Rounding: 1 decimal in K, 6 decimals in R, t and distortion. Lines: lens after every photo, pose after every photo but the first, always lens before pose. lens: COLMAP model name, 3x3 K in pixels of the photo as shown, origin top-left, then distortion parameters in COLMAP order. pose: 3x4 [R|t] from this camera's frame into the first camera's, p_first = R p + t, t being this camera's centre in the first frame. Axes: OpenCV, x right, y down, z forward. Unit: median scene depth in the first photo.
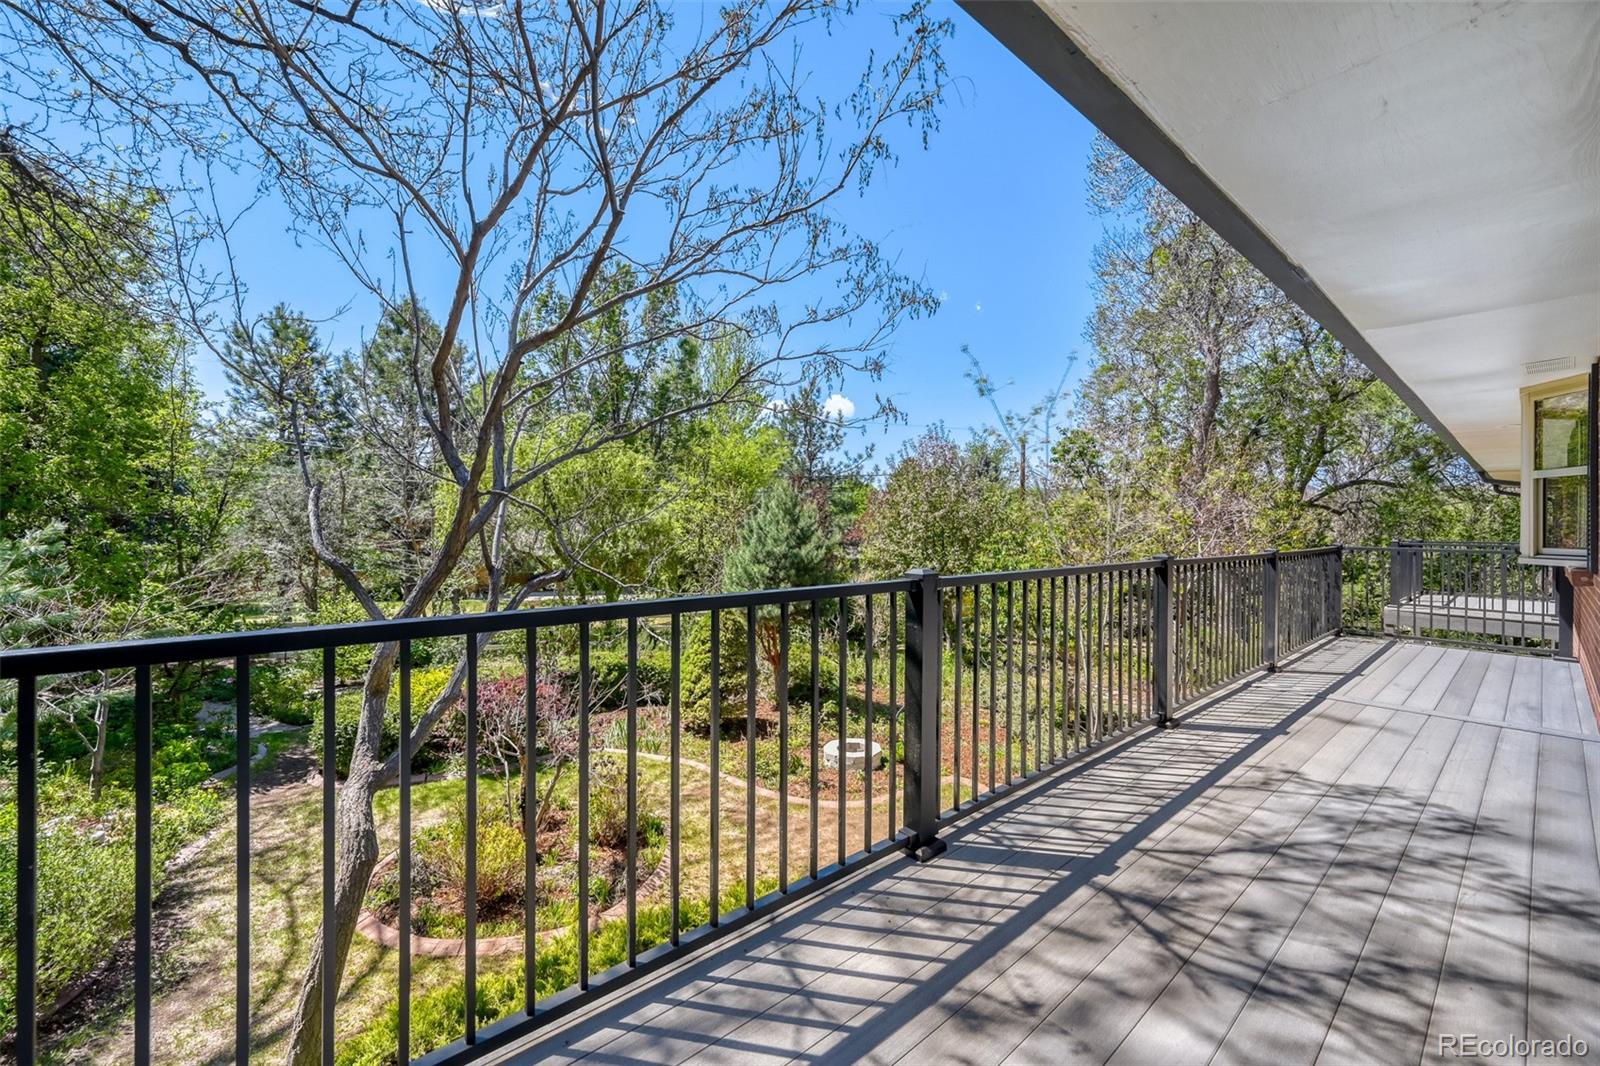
lens RADIAL K [[637.9, 0, 801.4], [0, 637.9, 527.8], [0, 0, 1]] dist [0.003531, 0.000664]
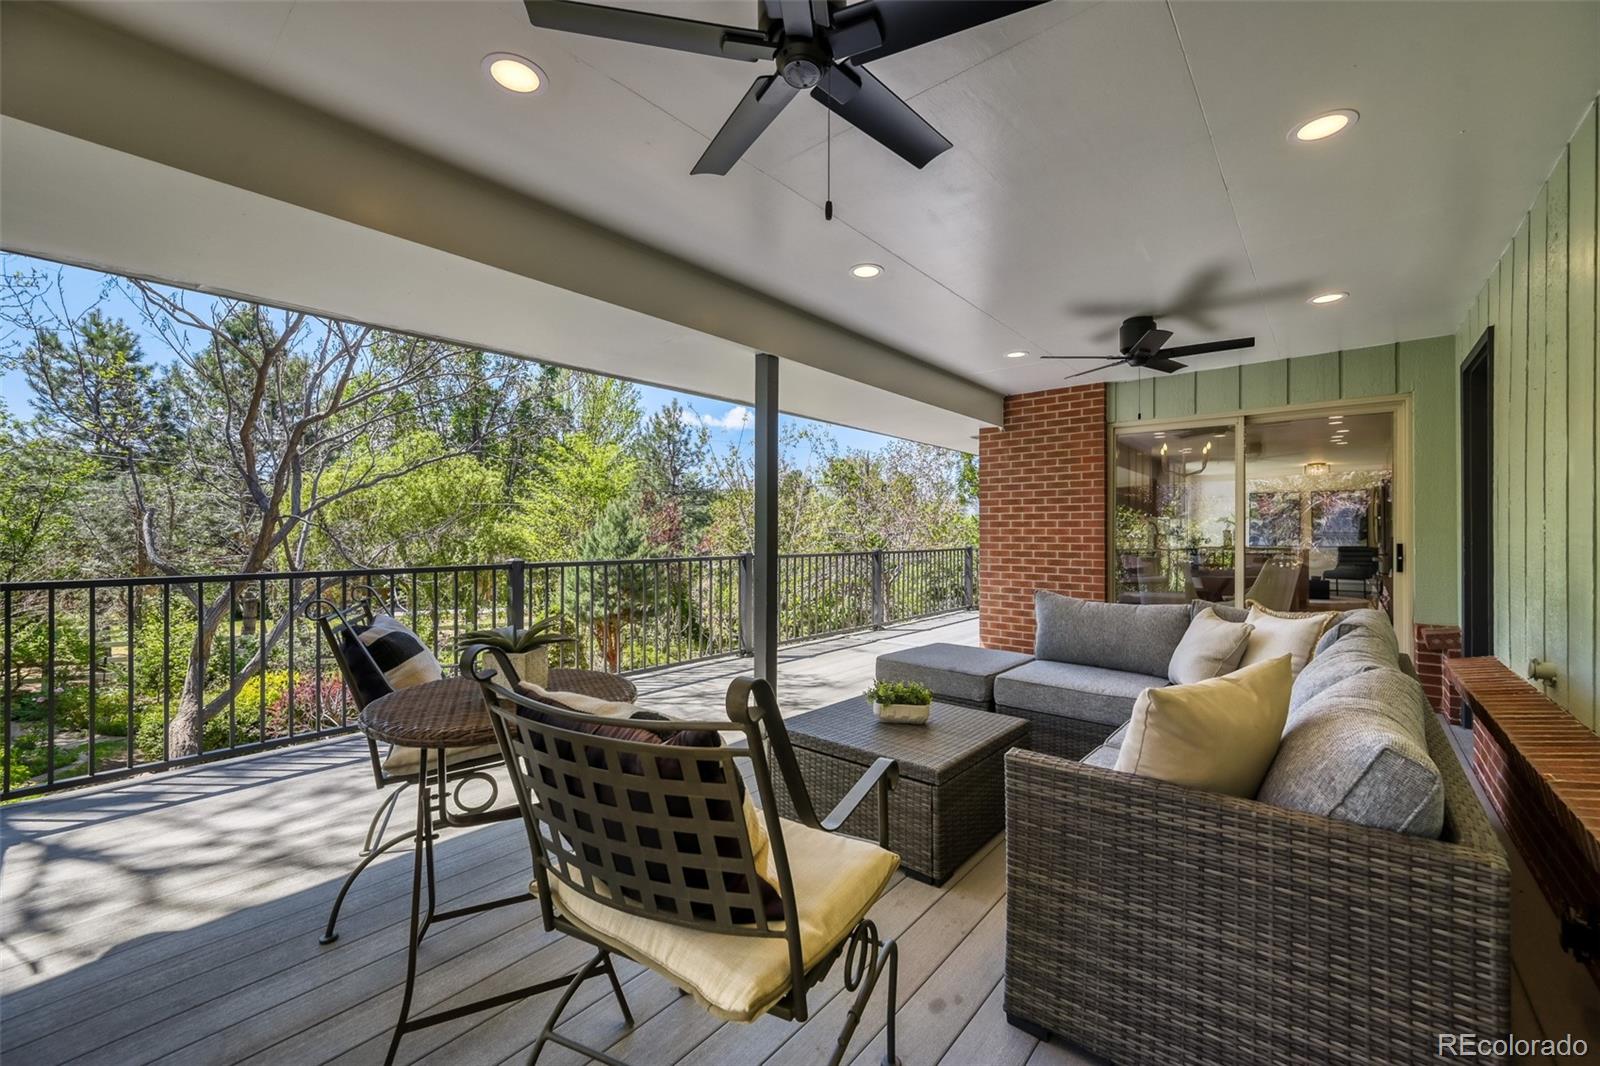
lens RADIAL K [[637.9, 0, 799.3], [0, 637.9, 532.7], [0, 0, 1]] dist [0.003531, 0.000664]
pose [[0.988213, -0.009425, 0.152793, 0.075073], [0.010851, 0.999905, -0.008500, 0.001367], [-0.152698, 0.010057, 0.988222, -0.105035]]
